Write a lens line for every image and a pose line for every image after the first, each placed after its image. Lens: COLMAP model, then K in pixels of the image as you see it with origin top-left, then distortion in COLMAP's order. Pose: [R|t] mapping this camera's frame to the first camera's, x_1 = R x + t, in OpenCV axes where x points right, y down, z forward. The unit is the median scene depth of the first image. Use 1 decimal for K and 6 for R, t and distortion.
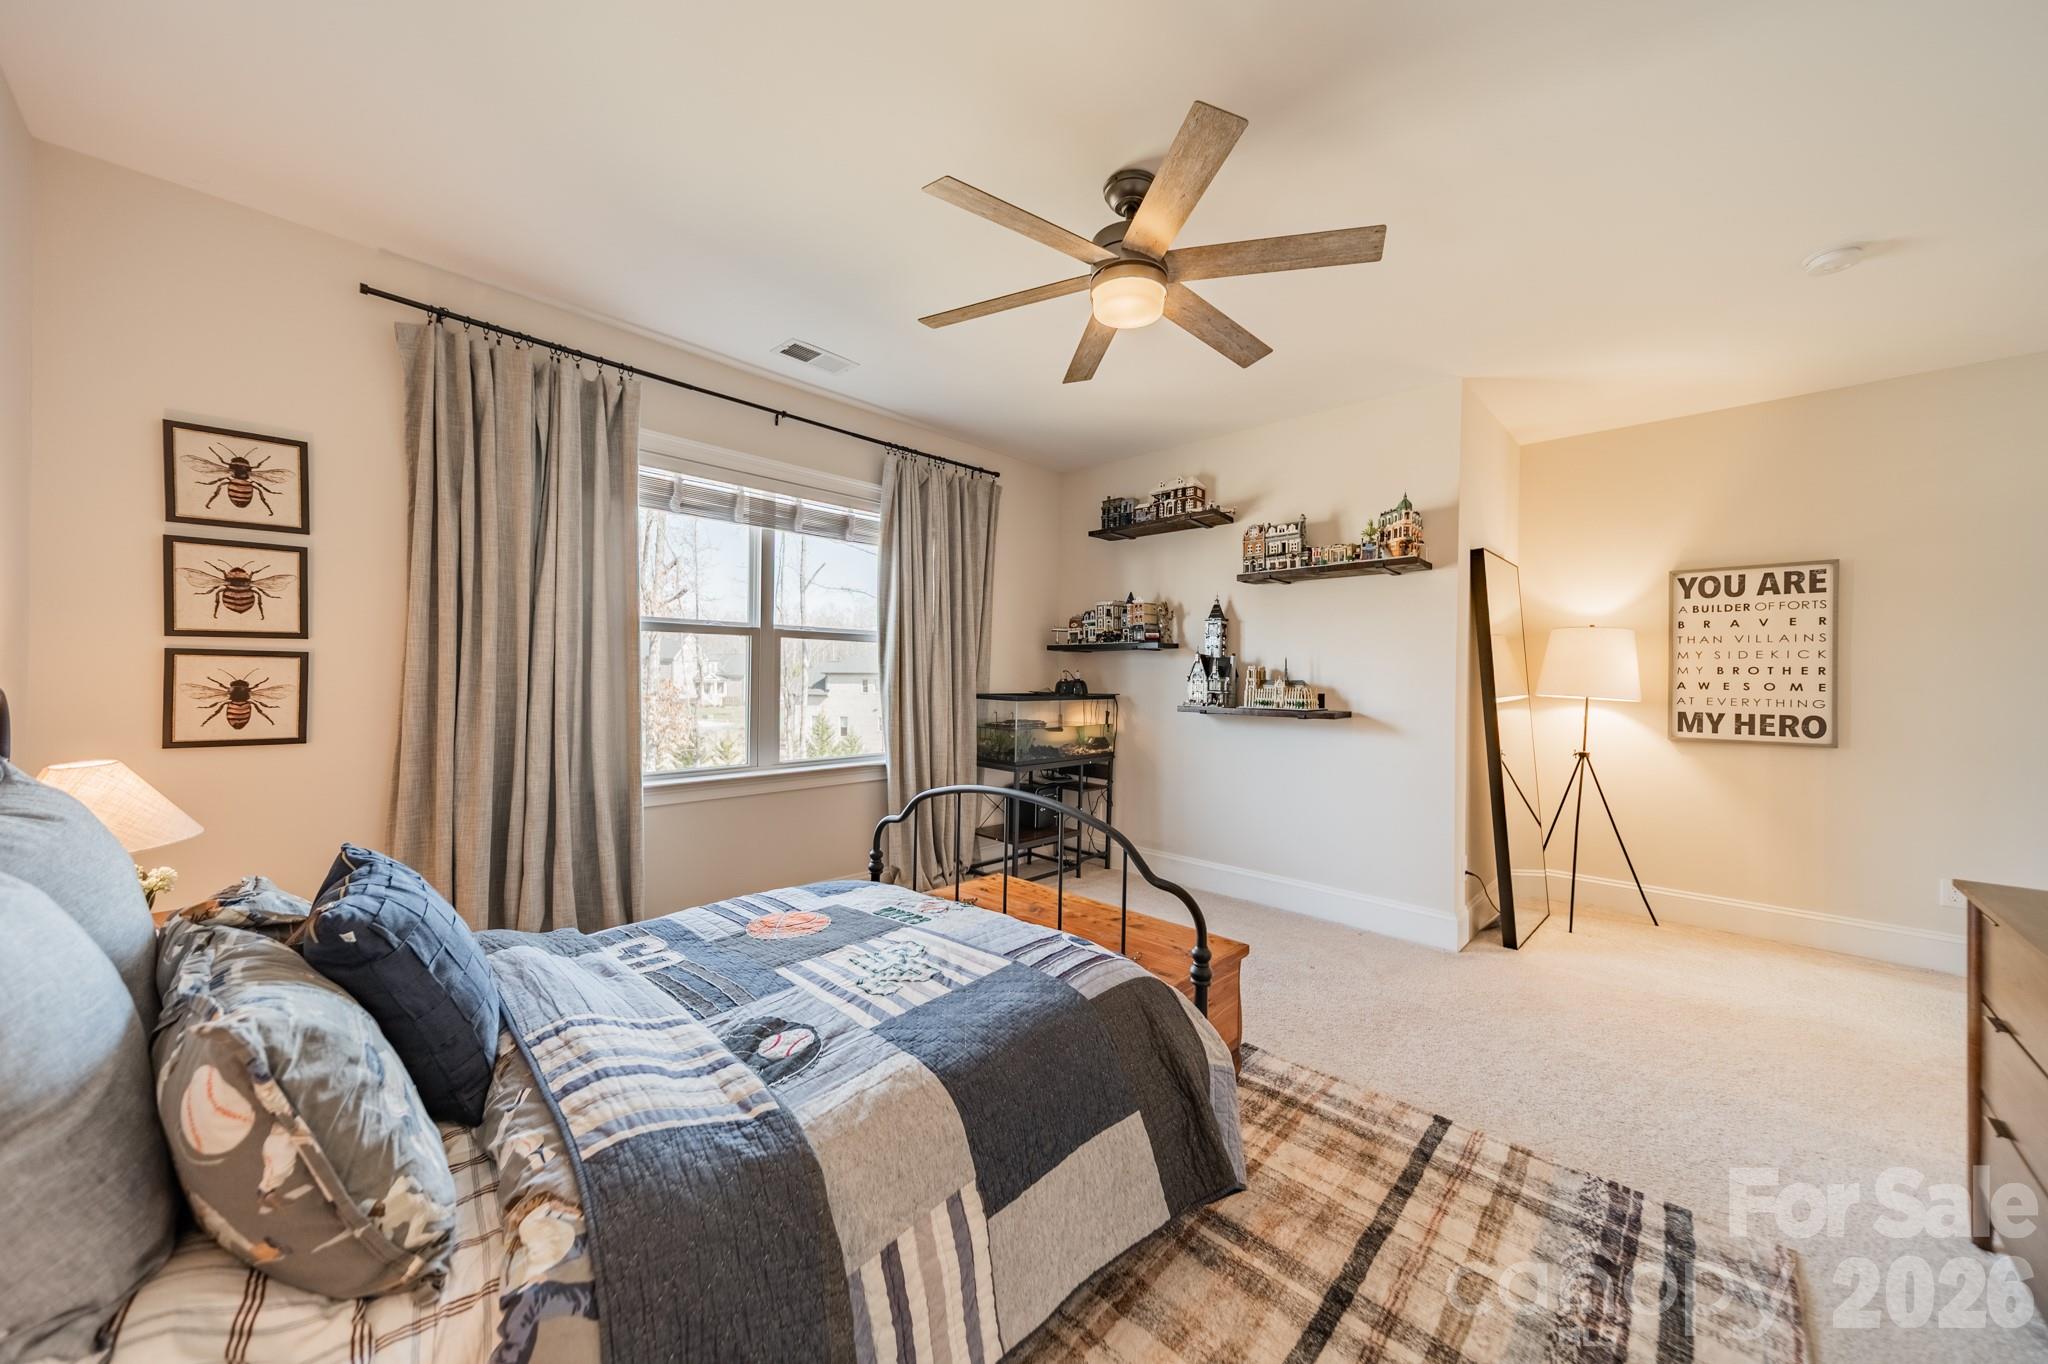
lens RADIAL K [[722.1, 0, 1028.5], [0, 722.1, 684.1], [0, 0, 1]] dist [0.005687, 0.000158]
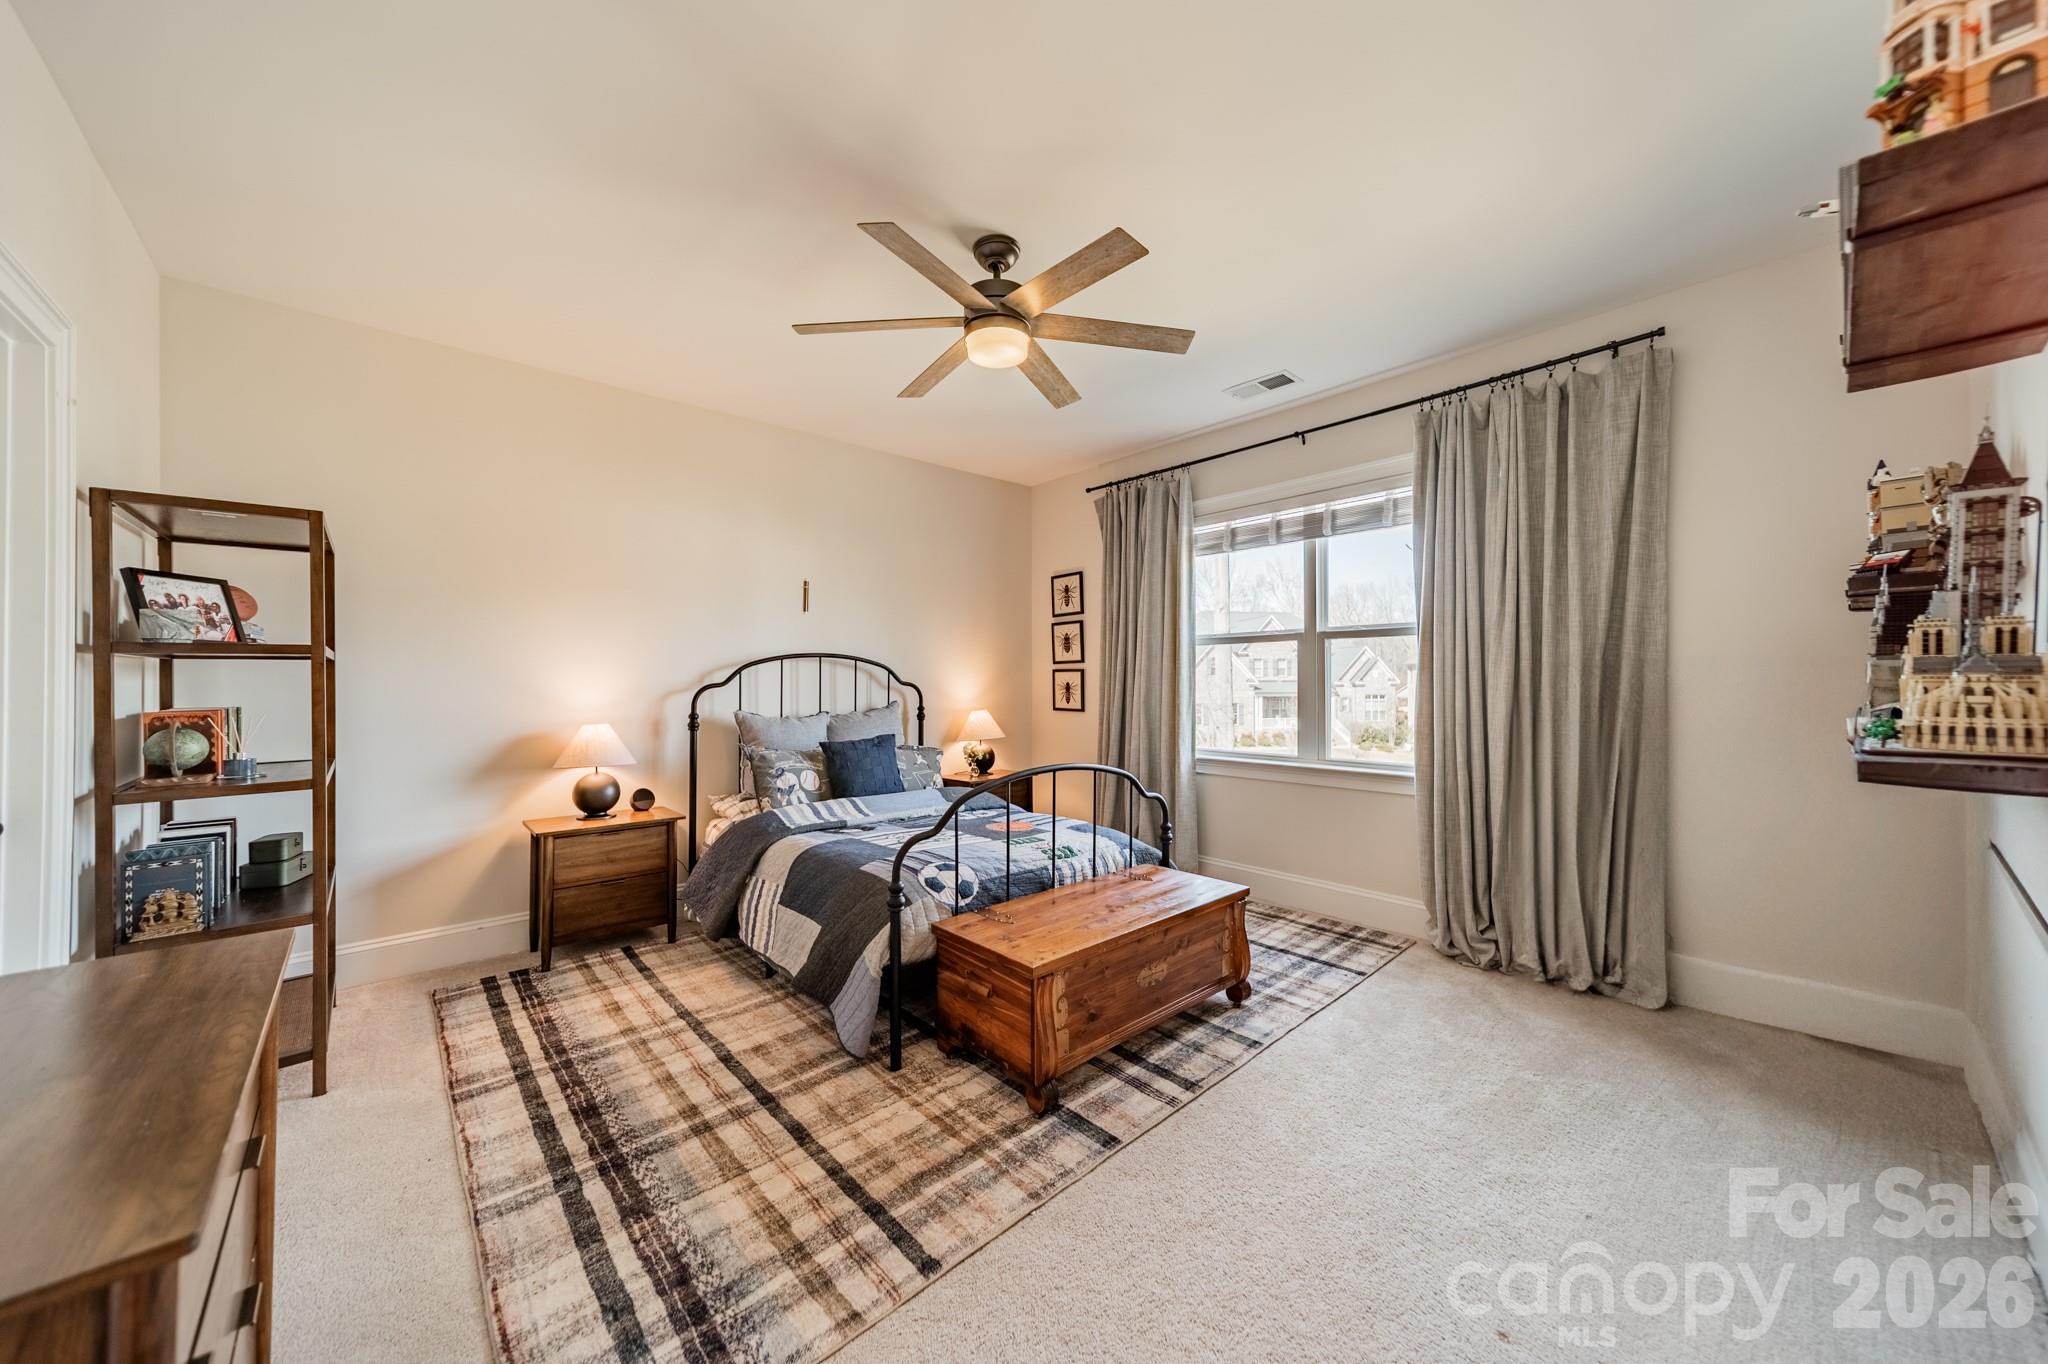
lens RADIAL K [[722.1, 0, 1028.2], [0, 722.1, 682.8], [0, 0, 1]] dist [0.005687, 0.000158]
pose [[-0.077993, -0.010631, -0.996897, 1.183350], [-0.008158, 0.999916, -0.010025, 0.020312], [0.996921, 0.007351, -0.078073, 1.052218]]
